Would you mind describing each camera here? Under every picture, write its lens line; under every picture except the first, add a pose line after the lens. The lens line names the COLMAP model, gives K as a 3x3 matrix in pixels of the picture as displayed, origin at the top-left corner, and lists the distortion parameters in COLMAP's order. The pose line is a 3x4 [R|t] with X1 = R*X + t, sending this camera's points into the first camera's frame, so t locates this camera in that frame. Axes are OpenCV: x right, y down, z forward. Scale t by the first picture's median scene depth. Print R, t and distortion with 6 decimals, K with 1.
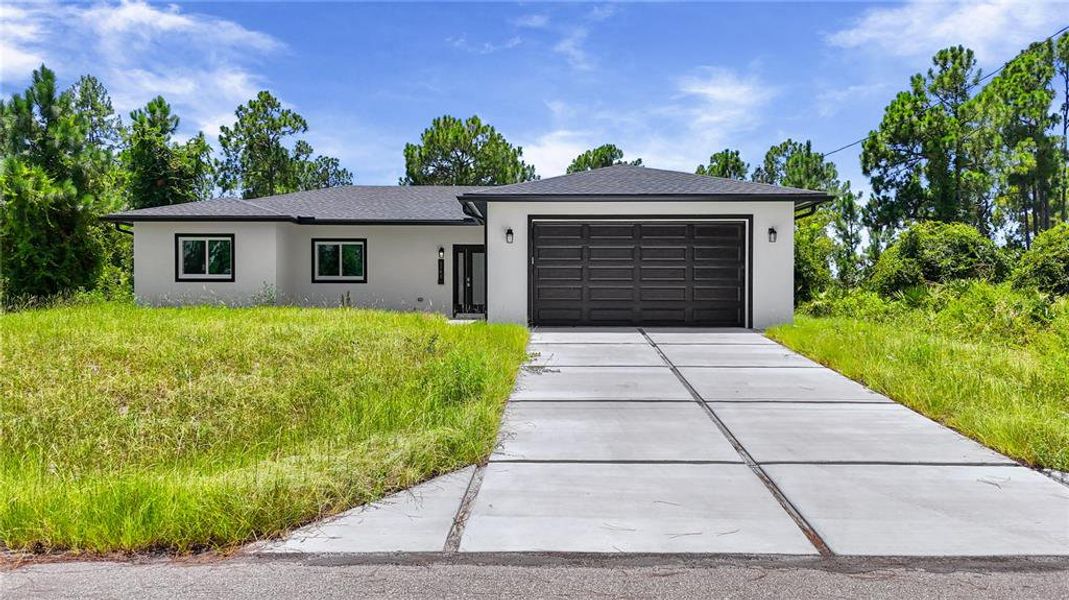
lens RADIAL K [[788.1, 0, 539.7], [0, 788.1, 302.8], [0, 0, 1]] dist [0.038643, -0.002243]
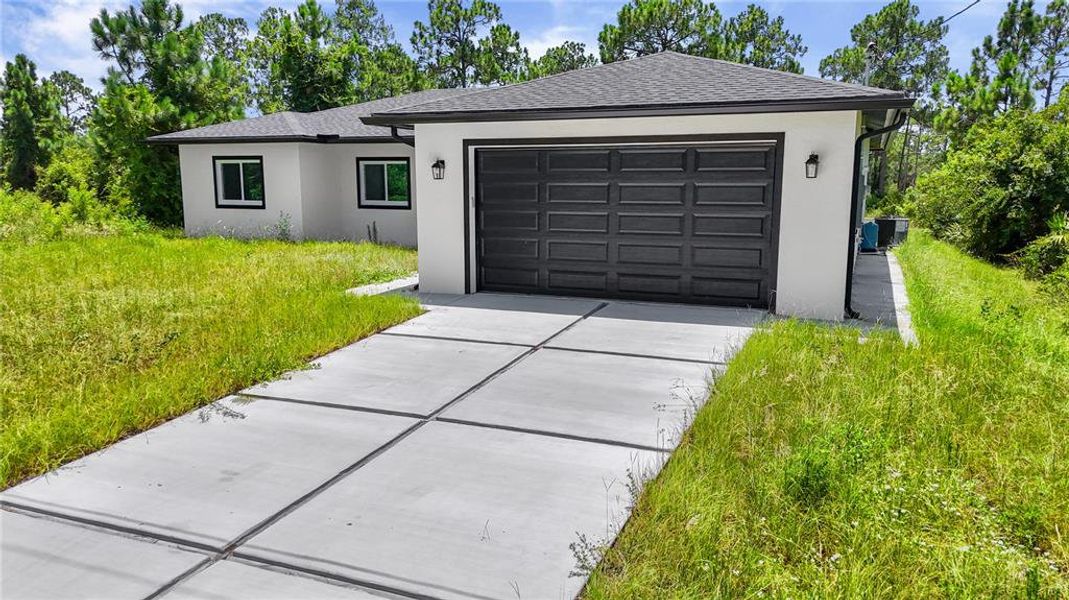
lens RADIAL K [[788.1, 0, 539.7], [0, 788.1, 302.8], [0, 0, 1]] dist [0.038643, -0.002243]
pose [[0.921371, 0.060651, -0.383923, 0.264251], [-0.003449, 0.988987, 0.147961, -0.055117], [0.388669, -0.135003, 0.911433, 0.267372]]
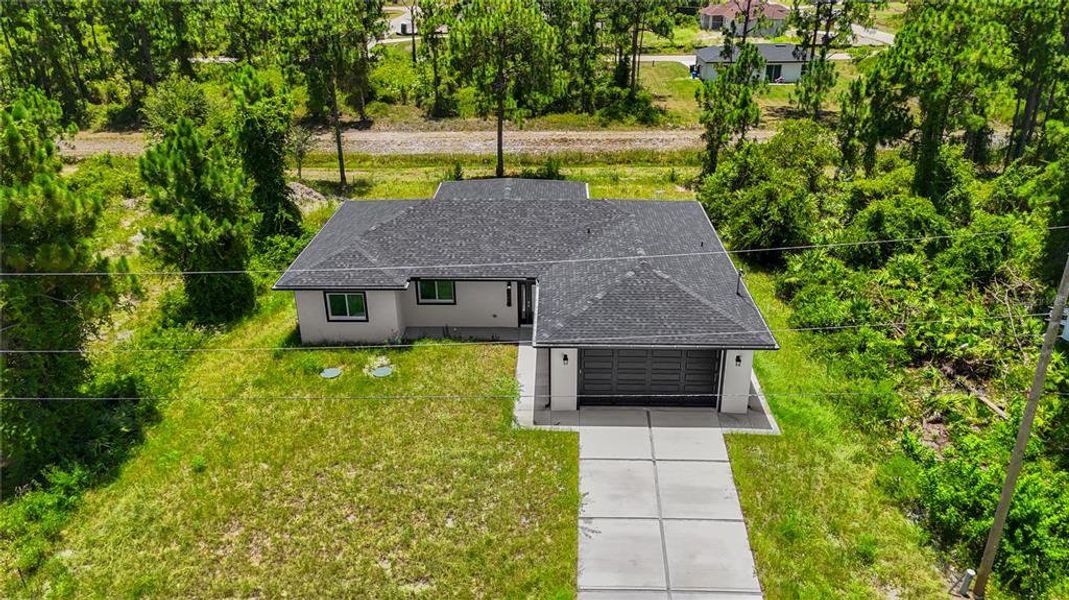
lens RADIAL K [[788.1, 0, 539.7], [0, 788.1, 302.8], [0, 0, 1]] dist [0.038643, -0.002243]
pose [[0.999695, 0.005092, -0.024185, -0.040570], [0.005425, 0.909466, 0.415742, -0.639617], [0.024112, -0.415746, 0.909161, -0.270461]]
